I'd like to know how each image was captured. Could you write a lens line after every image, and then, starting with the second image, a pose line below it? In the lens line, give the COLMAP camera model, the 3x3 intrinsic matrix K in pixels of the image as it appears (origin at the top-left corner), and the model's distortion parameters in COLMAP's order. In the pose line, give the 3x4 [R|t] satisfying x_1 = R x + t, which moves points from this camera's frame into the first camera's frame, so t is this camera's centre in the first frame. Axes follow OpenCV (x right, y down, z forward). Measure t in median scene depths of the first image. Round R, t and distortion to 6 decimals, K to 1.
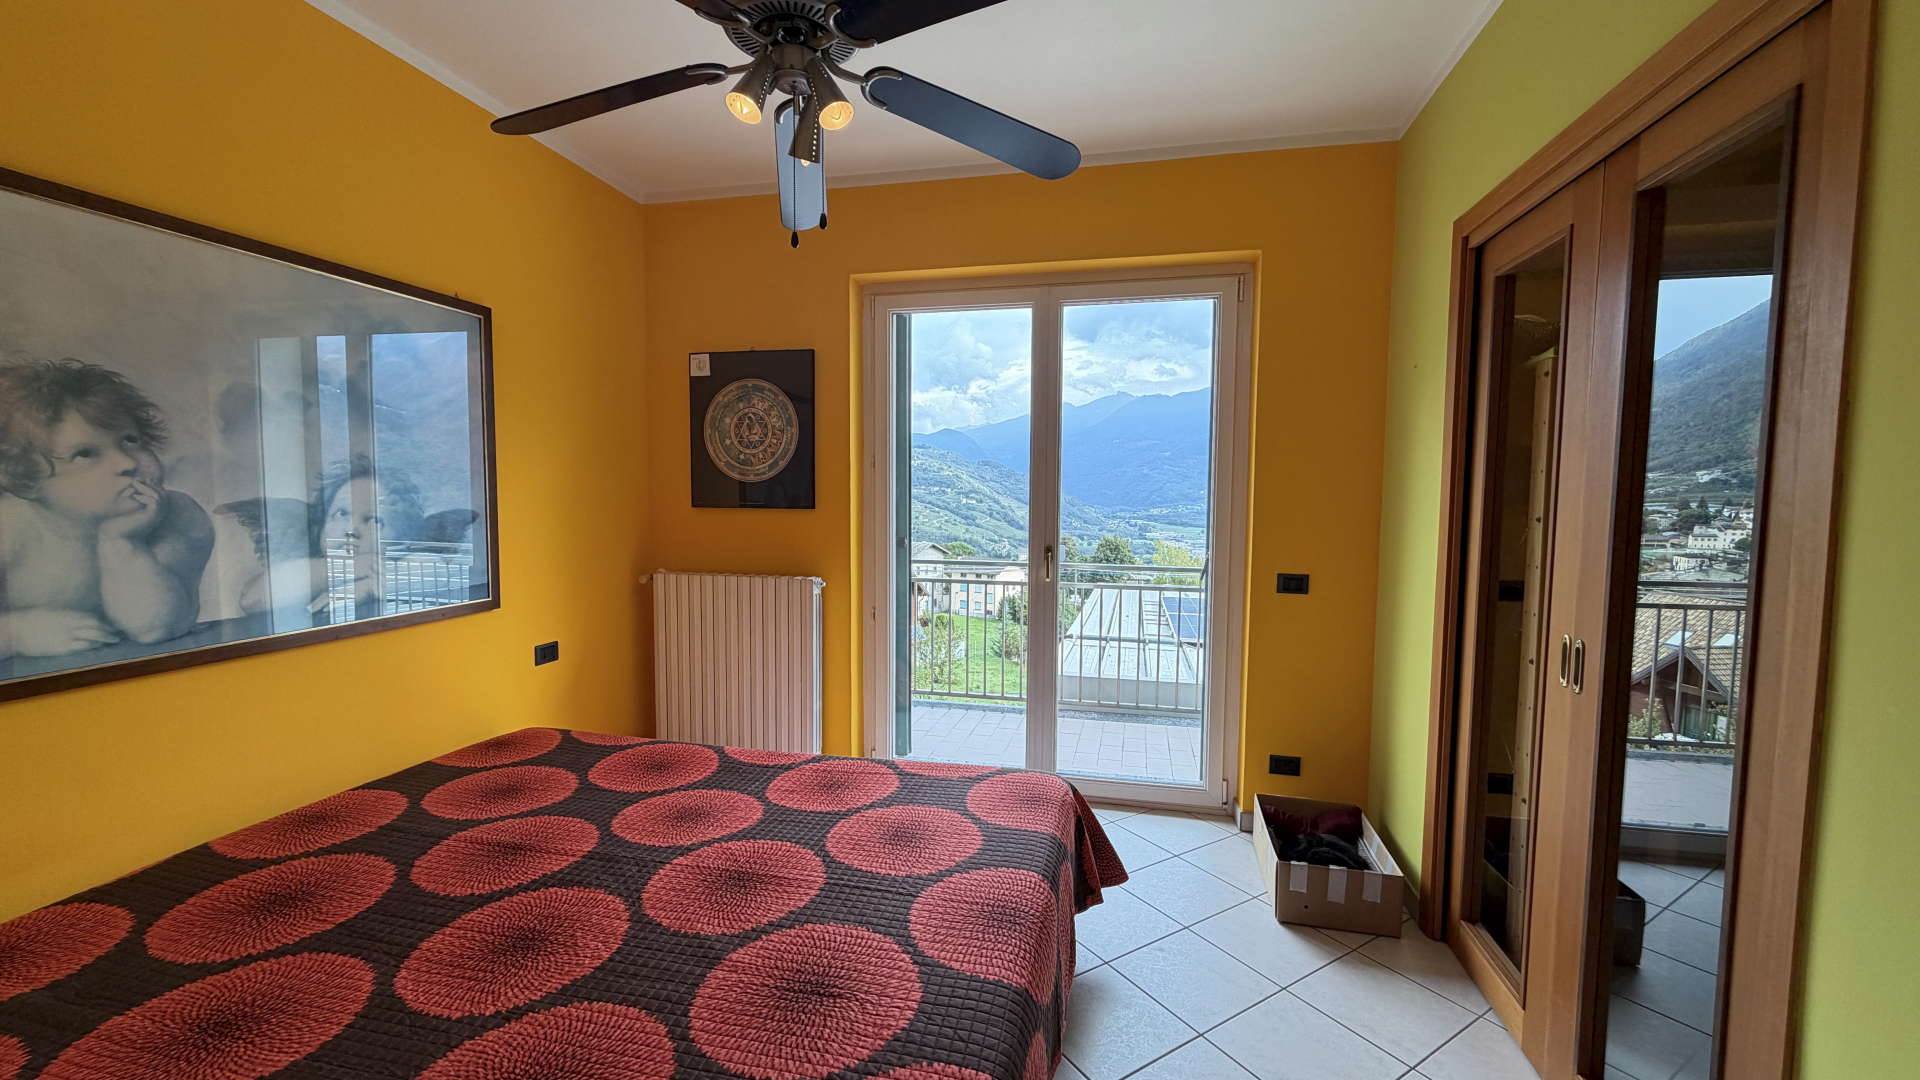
lens RADIAL K [[763.0, 0, 921.8], [0, 763.0, 544.2], [0, 0, 1]] dist [0.001924, -0.000425]
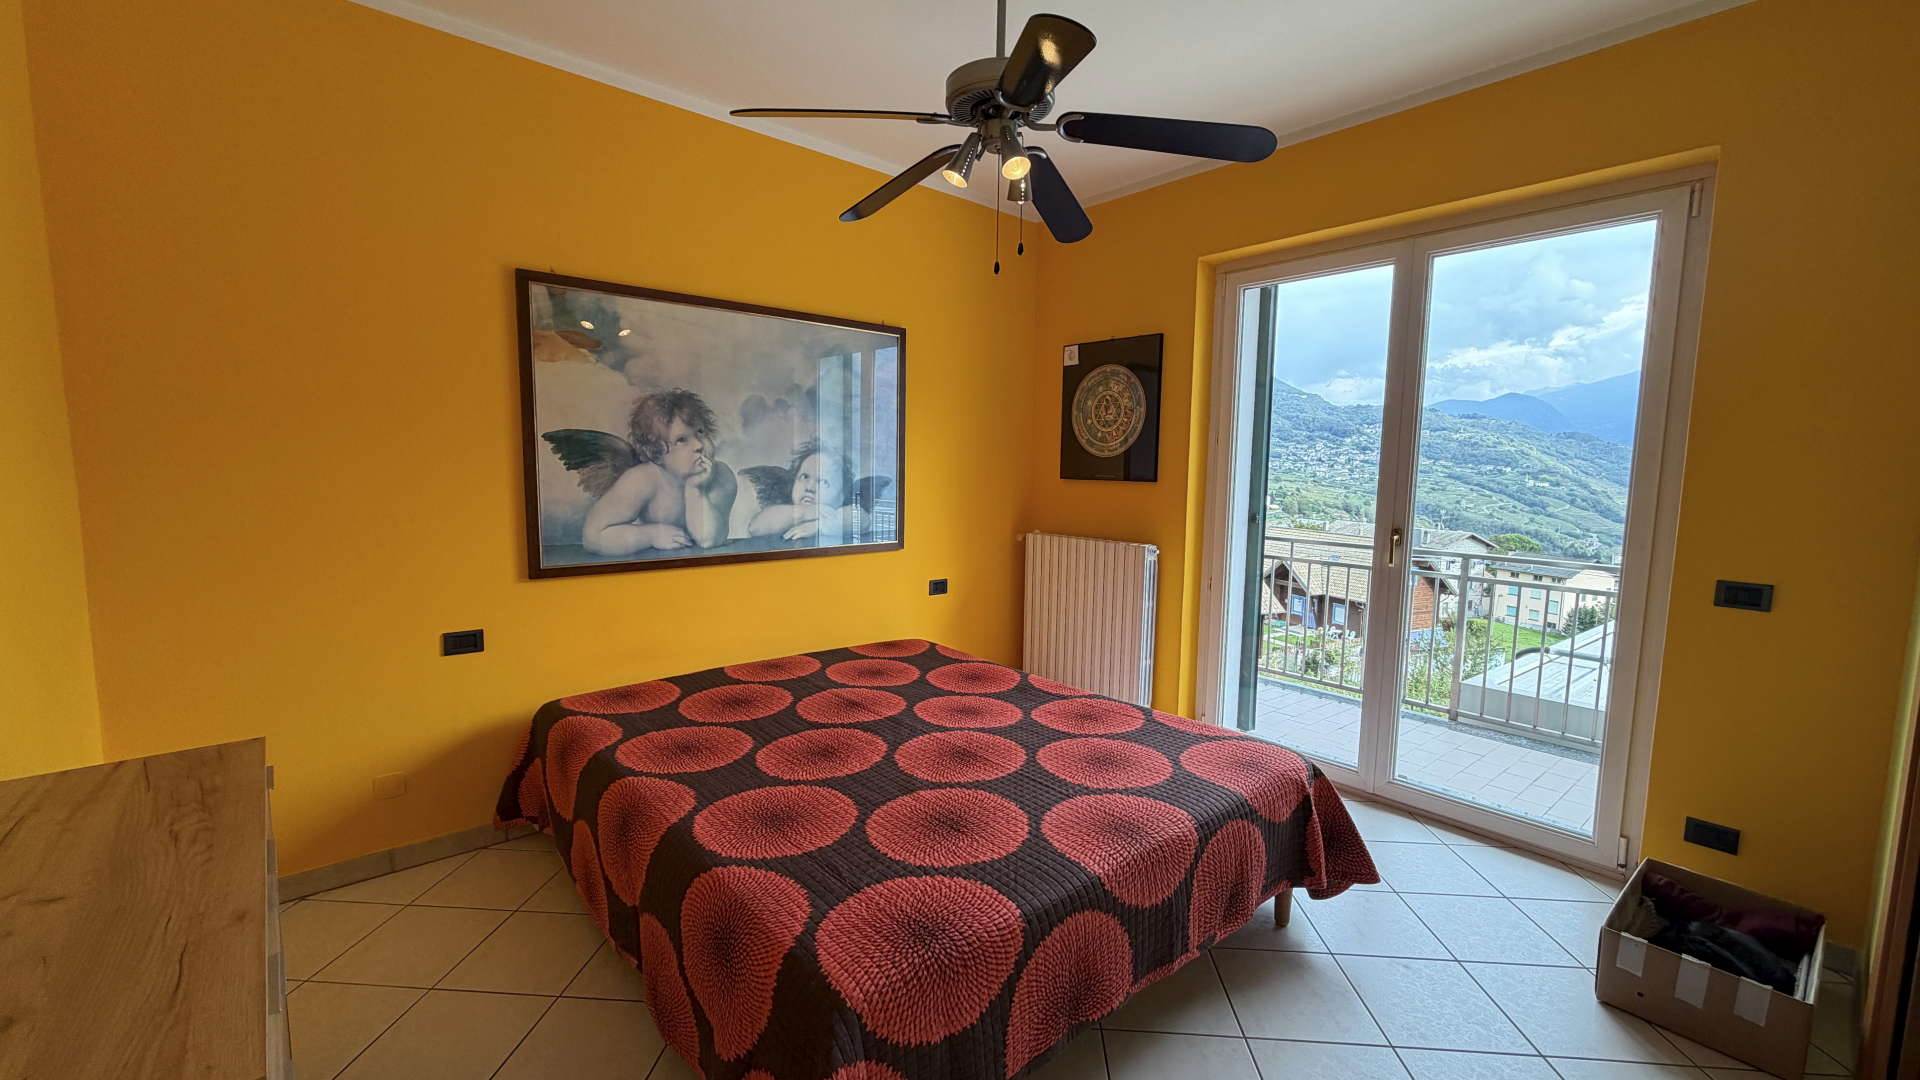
lens RADIAL K [[763.0, 0, 941.6], [0, 763.0, 542.3], [0, 0, 1]] dist [0.001924, -0.000425]
pose [[0.801445, 0.067499, -0.594247, 0.307936], [-0.051162, 0.997706, 0.044326, 0.007666], [0.595876, -0.005123, 0.803060, -0.056093]]
